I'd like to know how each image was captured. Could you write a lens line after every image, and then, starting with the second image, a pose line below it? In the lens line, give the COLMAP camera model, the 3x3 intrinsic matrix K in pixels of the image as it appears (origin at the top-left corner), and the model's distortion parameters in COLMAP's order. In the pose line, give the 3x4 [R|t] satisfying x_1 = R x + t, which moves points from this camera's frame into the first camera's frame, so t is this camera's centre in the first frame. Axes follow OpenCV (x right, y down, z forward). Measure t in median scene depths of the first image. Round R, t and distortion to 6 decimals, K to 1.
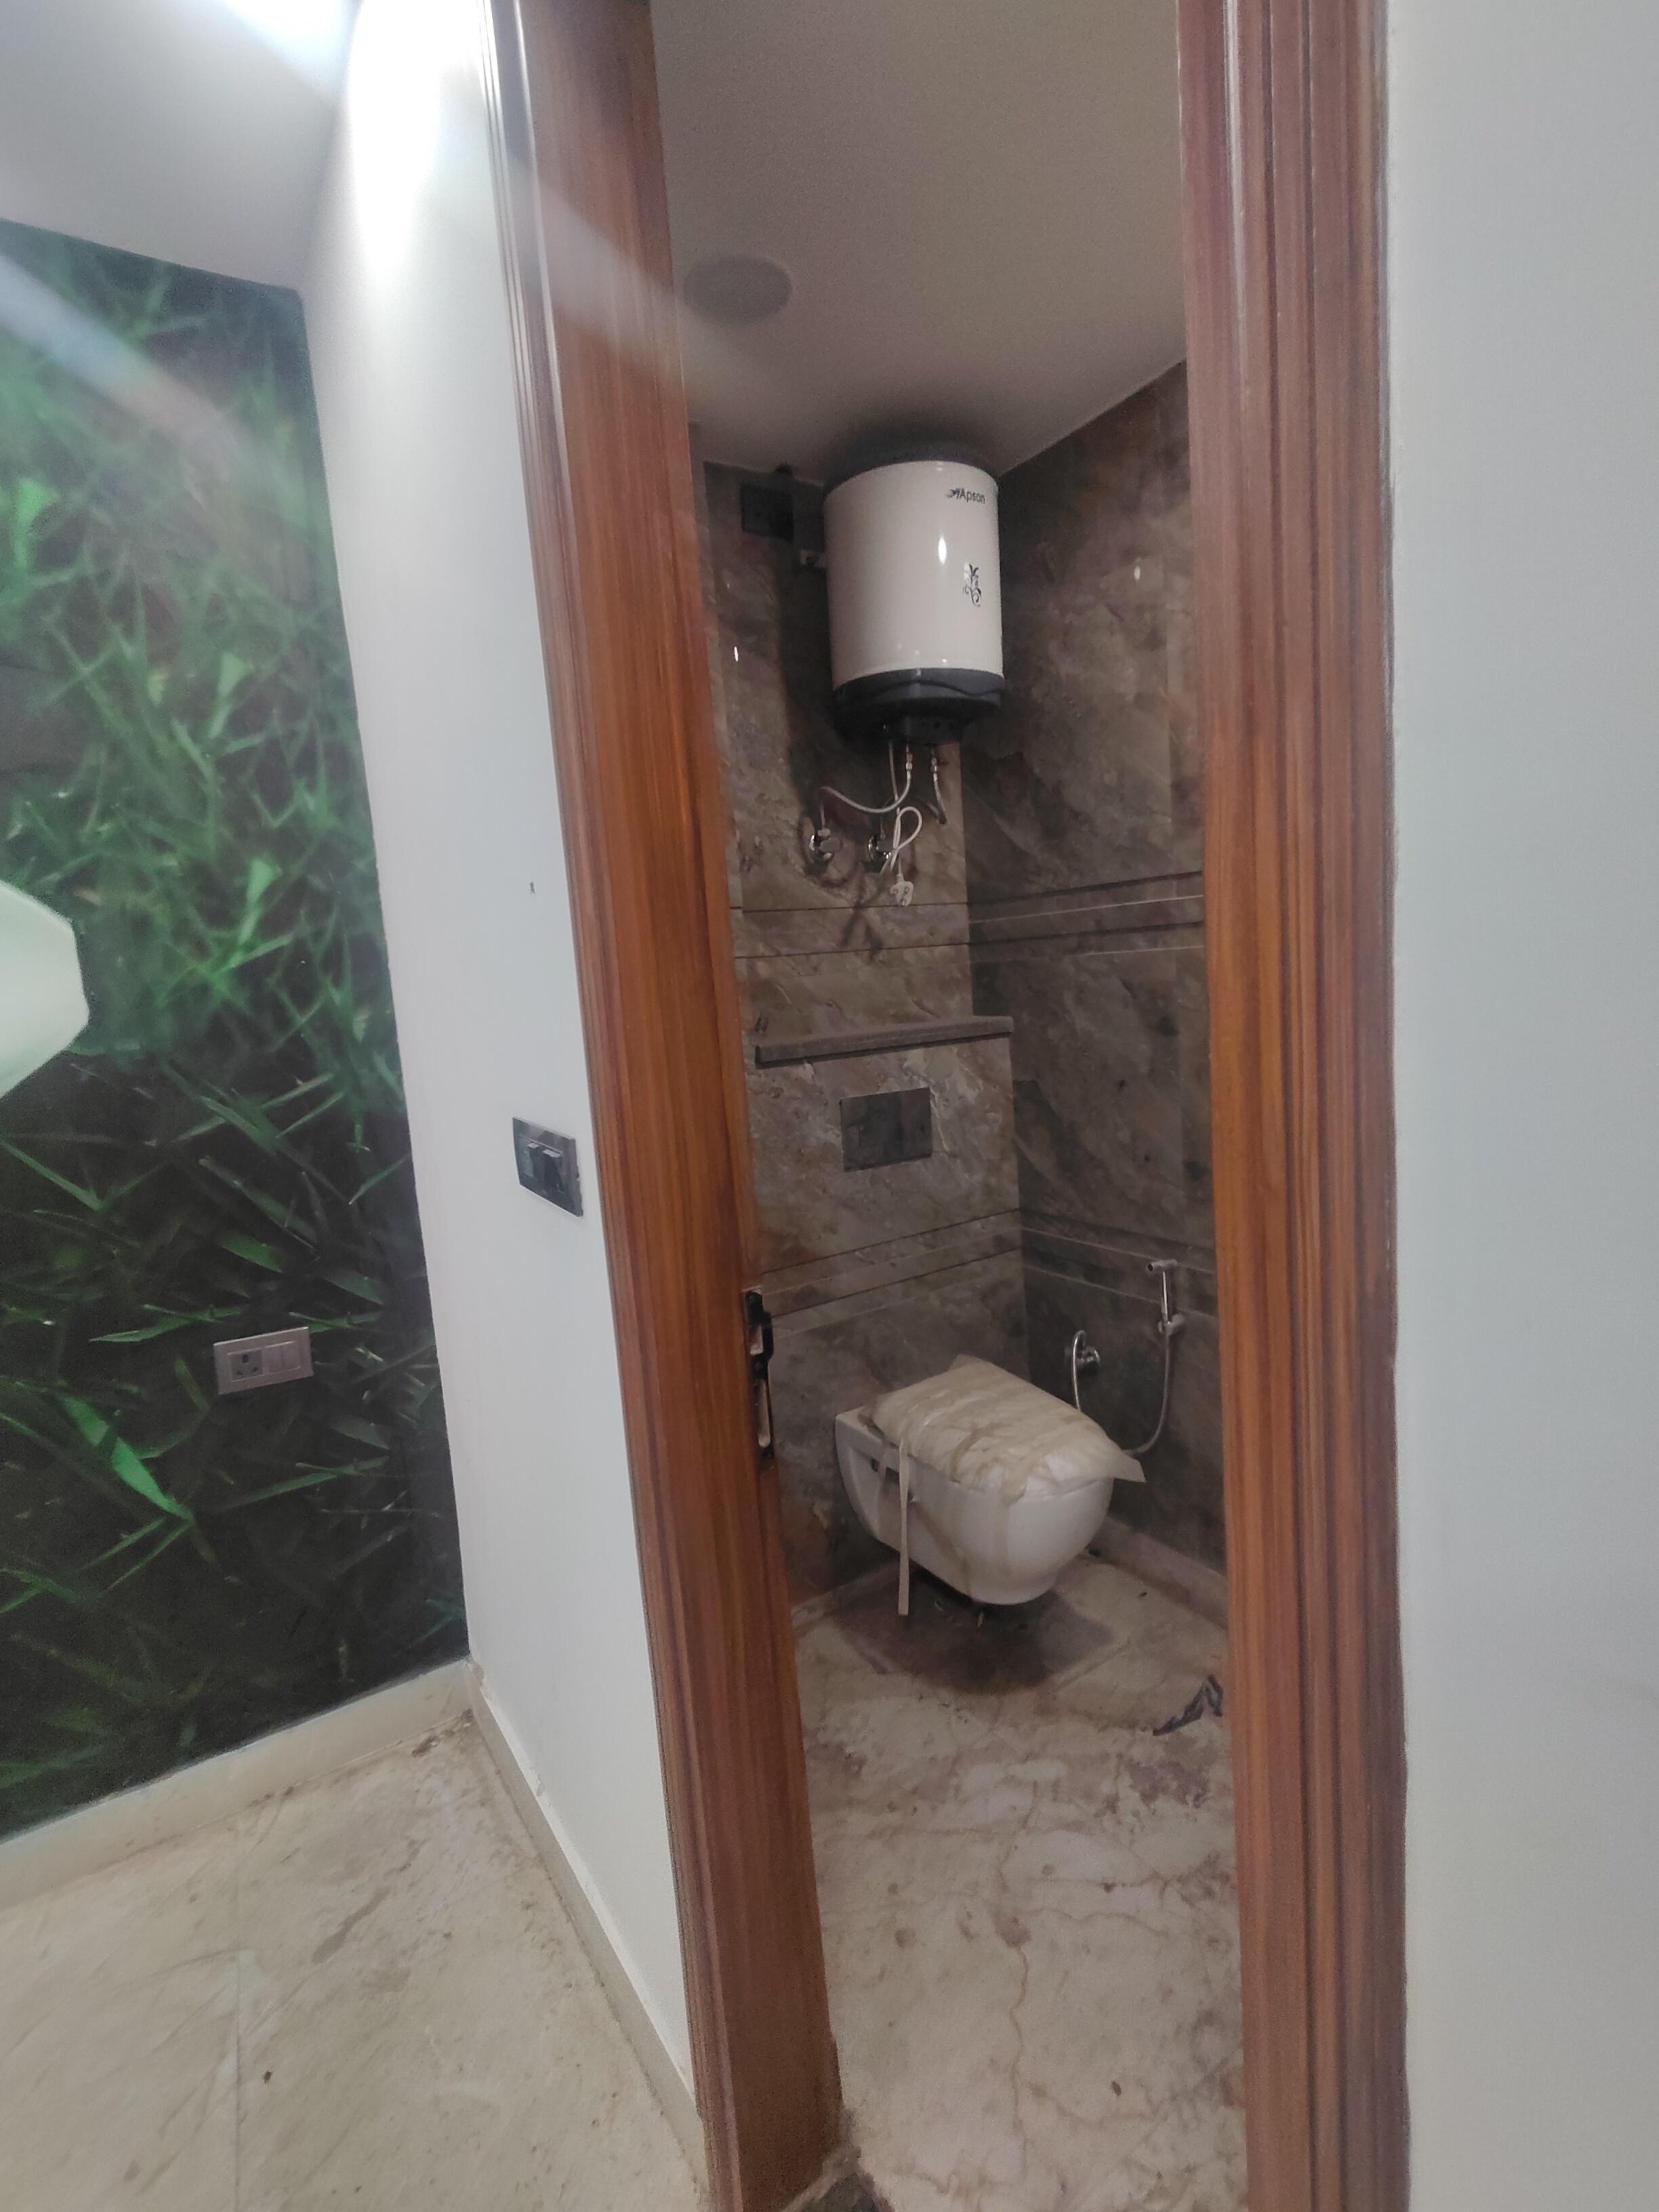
lens RADIAL K [[1028.3, 0, 826.4], [0, 1028.3, 1097.8], [0, 0, 1]] dist [0.000028, 0.001384]
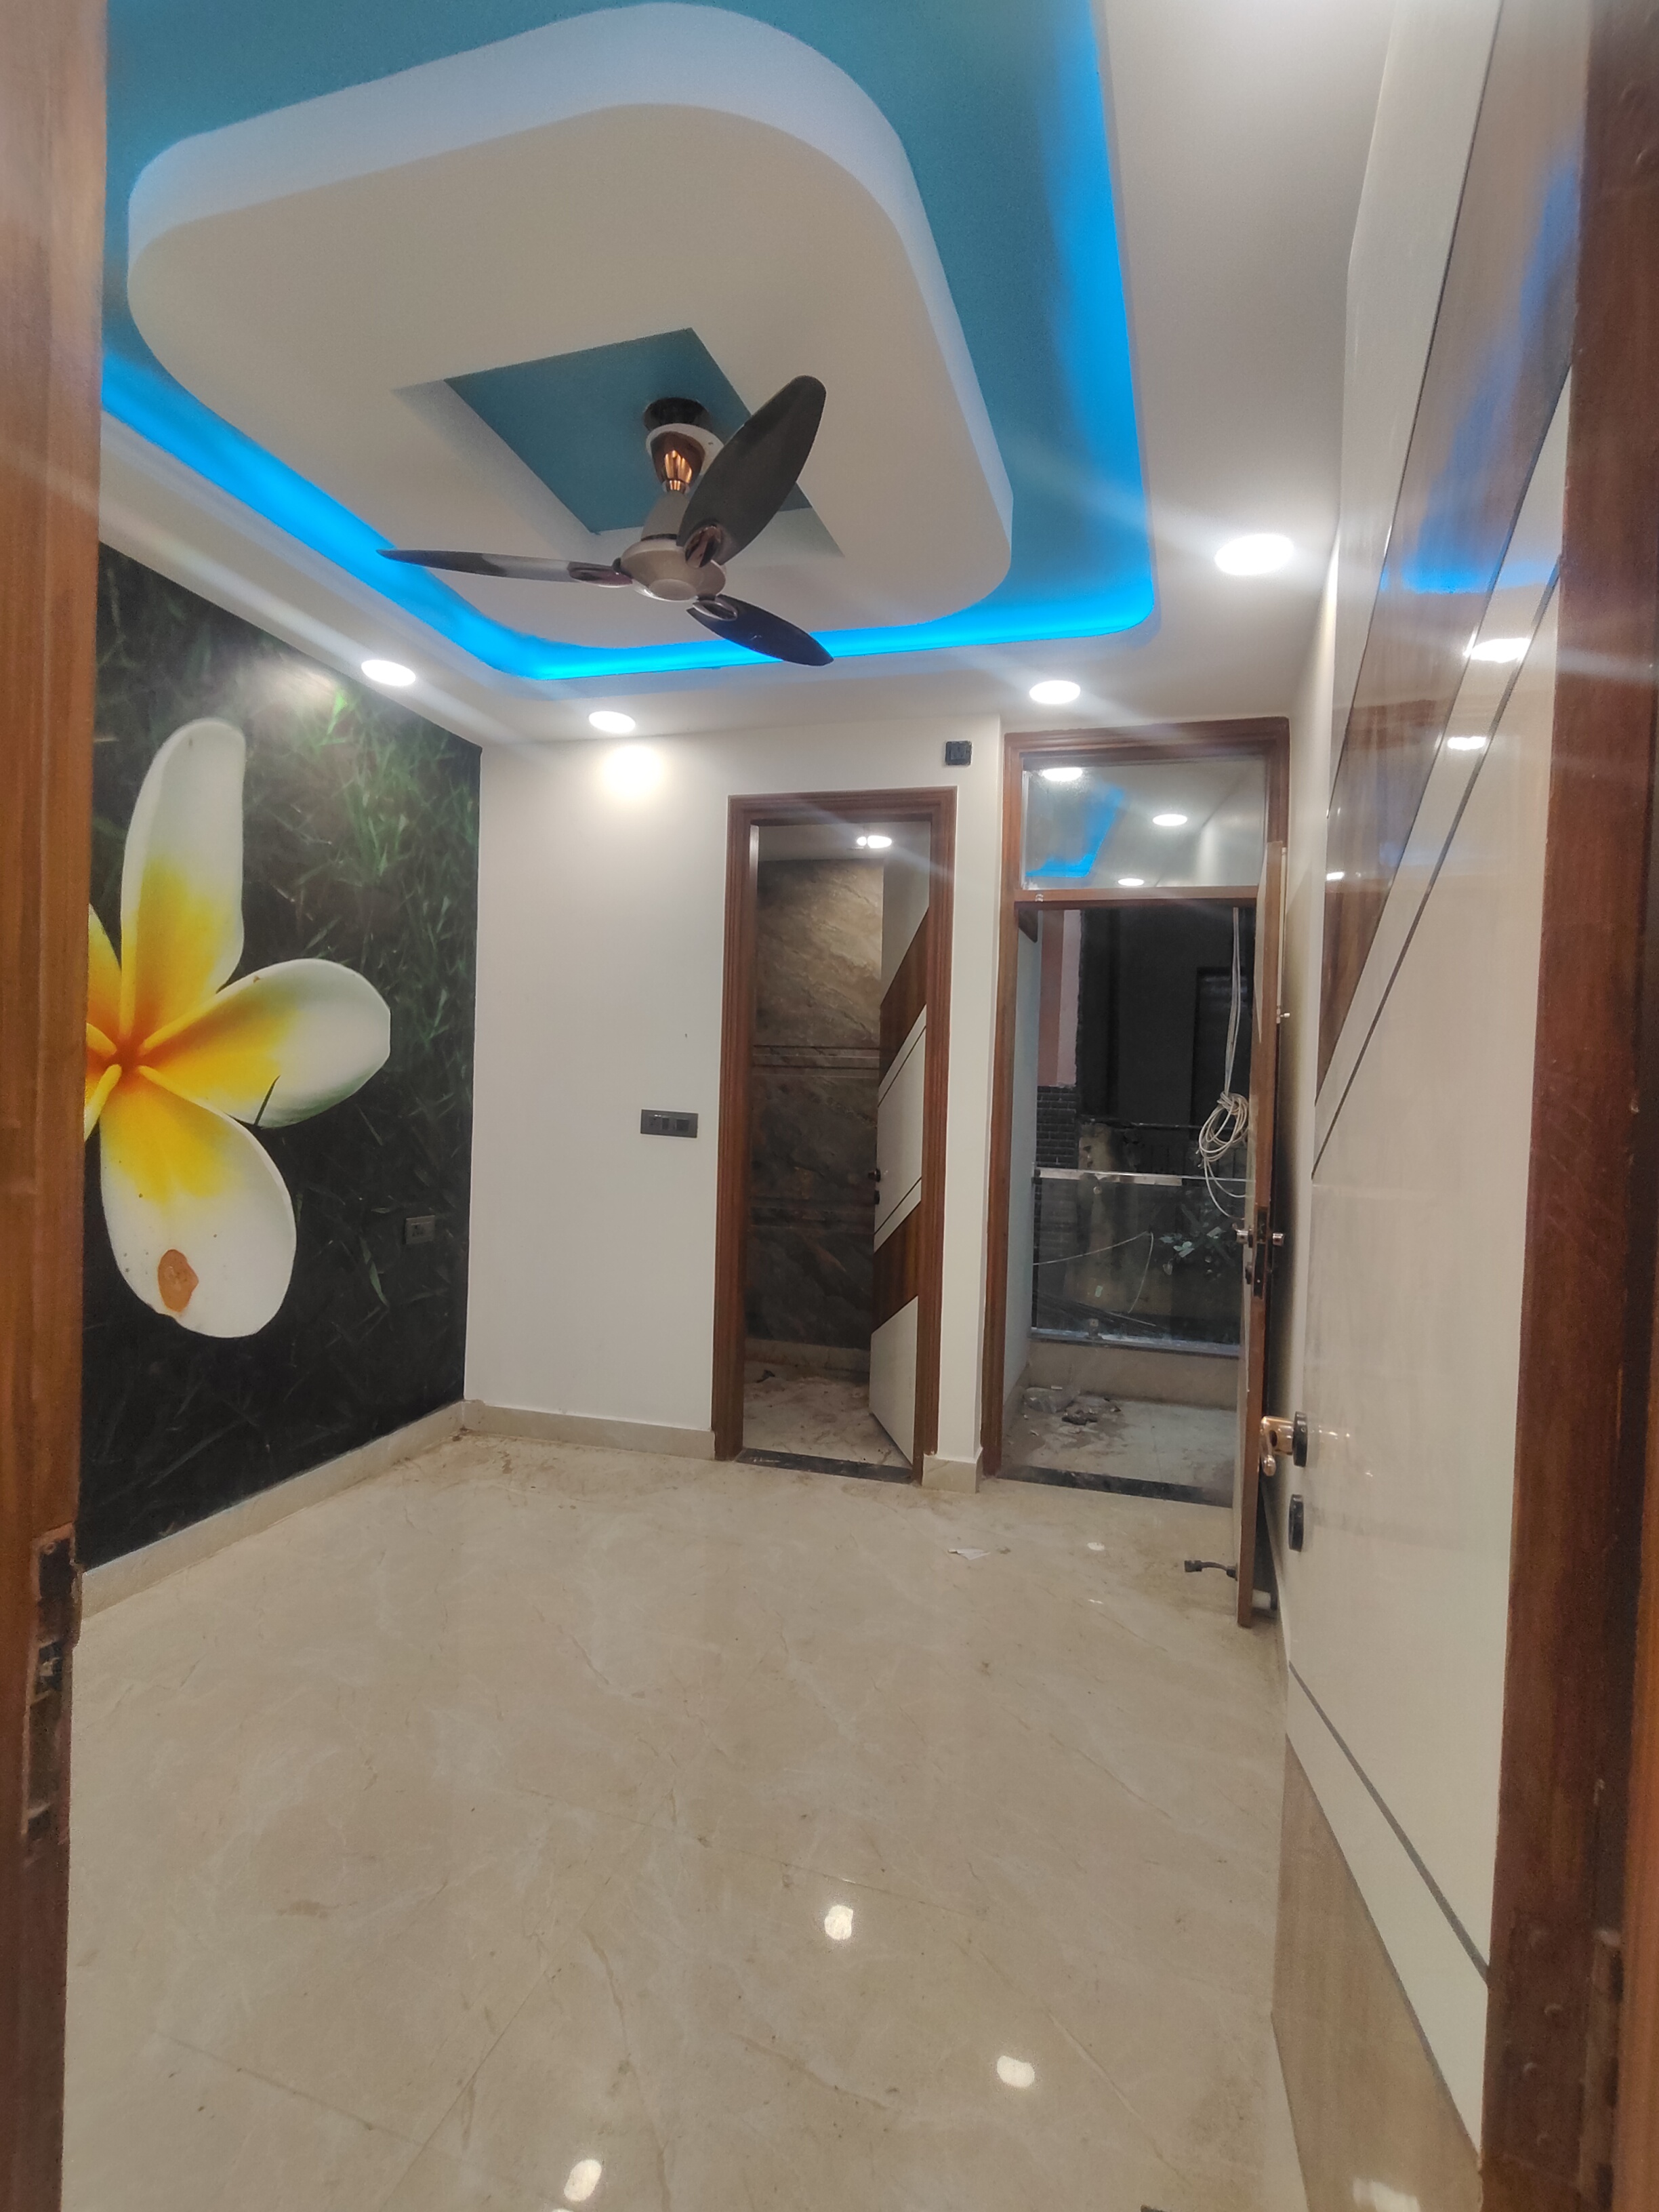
lens RADIAL K [[1028.3, 0, 826.4], [0, 1028.3, 1097.8], [0, 0, 1]] dist [0.000028, 0.001384]
pose [[0.739215, 0.088161, 0.667675, -1.381558], [-0.003765, 0.991920, -0.126806, 0.260788], [-0.673459, 0.091223, 0.733574, -1.083087]]
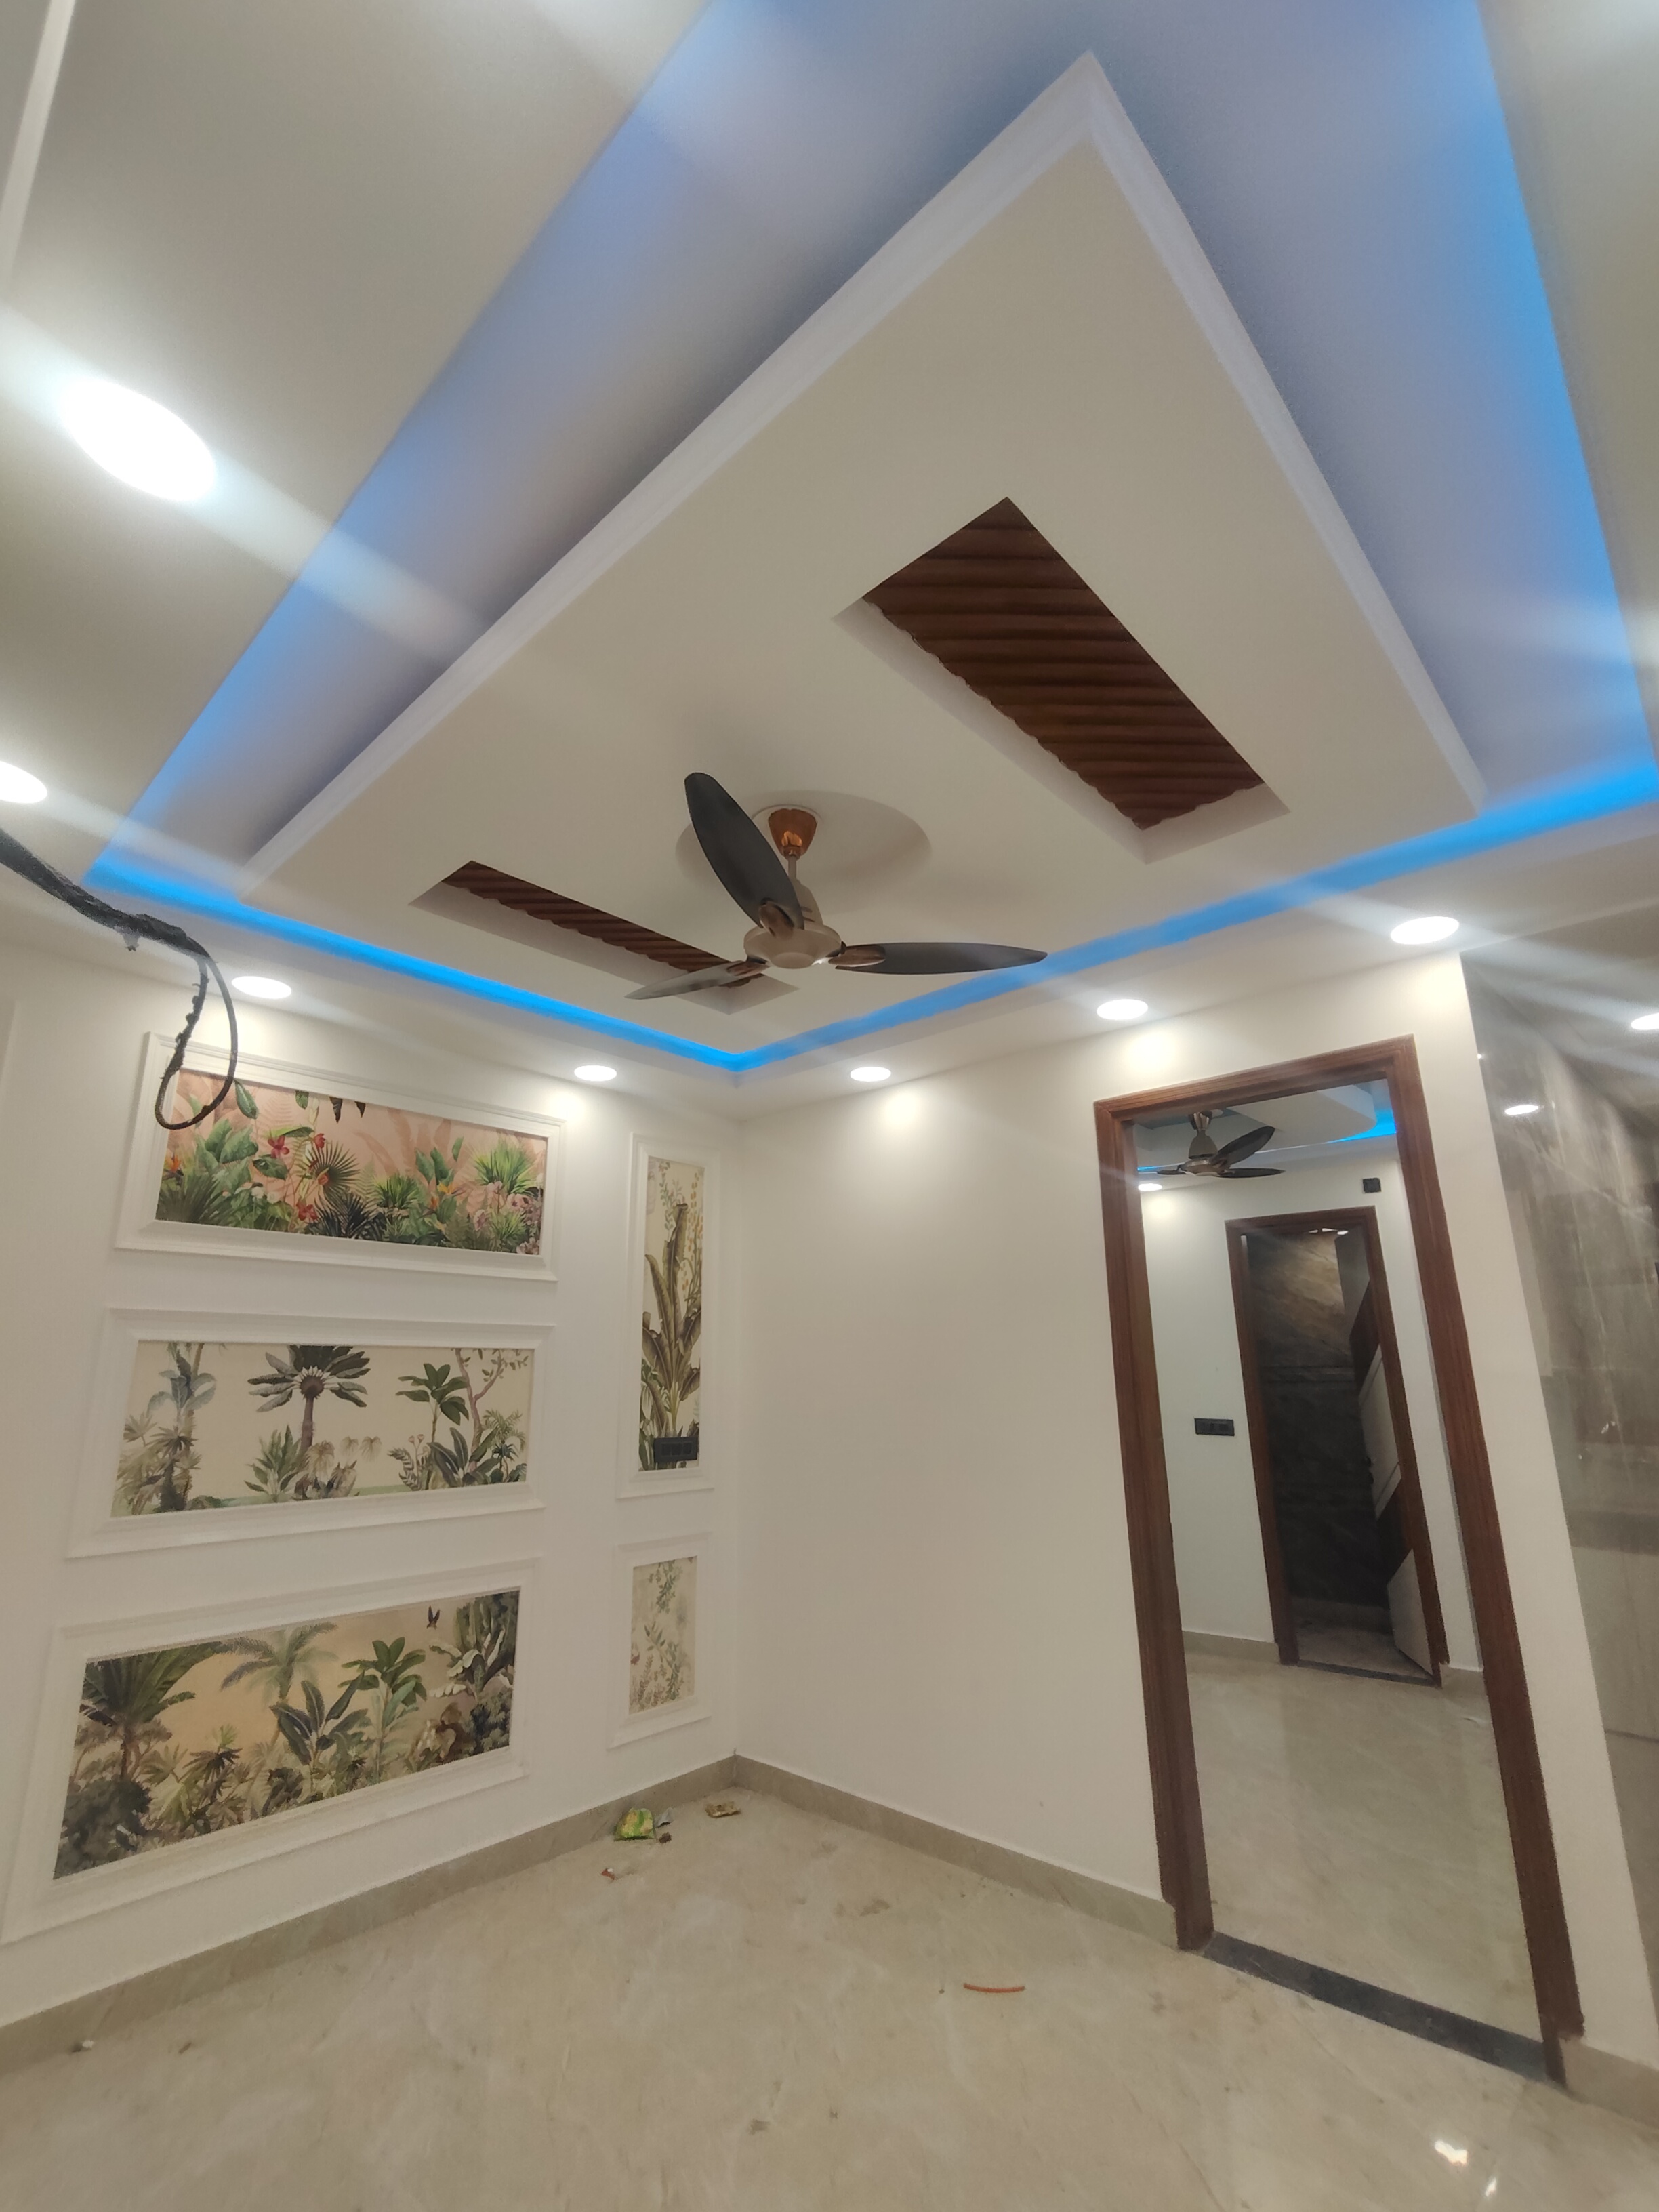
lens RADIAL K [[1028.3, 0, 826.4], [0, 1028.3, 1097.8], [0, 0, 1]] dist [0.000028, 0.001384]
pose [[0.950189, 0.140077, 0.278424, -2.492012], [-0.019023, 0.917714, -0.396787, 0.416589], [-0.311095, 0.371726, 0.874666, -2.249166]]
